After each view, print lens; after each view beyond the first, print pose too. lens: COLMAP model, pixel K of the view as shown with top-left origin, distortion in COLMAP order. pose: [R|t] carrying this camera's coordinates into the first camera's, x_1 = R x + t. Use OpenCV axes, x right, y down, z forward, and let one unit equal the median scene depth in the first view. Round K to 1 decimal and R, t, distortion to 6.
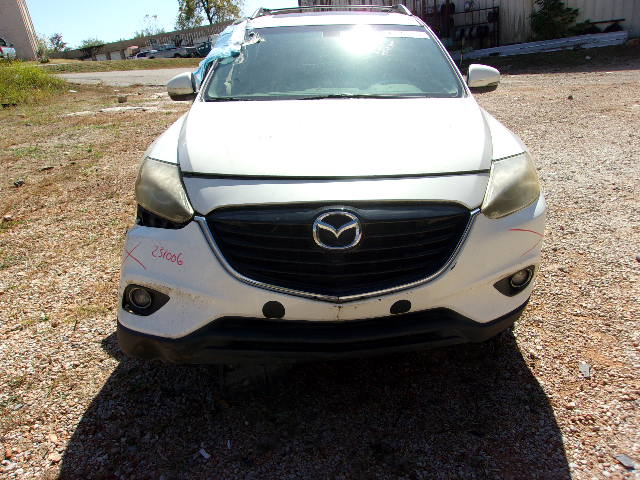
lens RADIAL K [[507.7, 0, 319.5], [0, 507.7, 243.5], [0, 0, 1]] dist [-0.001925, 0.011786]
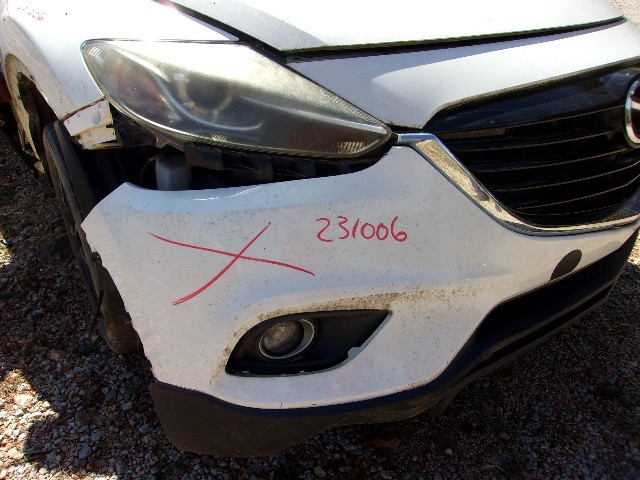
lens RADIAL K [[507.7, 0, 319.5], [0, 507.7, 236.3], [0, 0, 1]] dist [-0.001925, 0.011786]
pose [[0.782537, -0.286982, 0.552518, -0.593757], [0.197805, 0.956051, 0.216426, -0.080013], [-0.590346, -0.060070, 0.804912, 0.656161]]
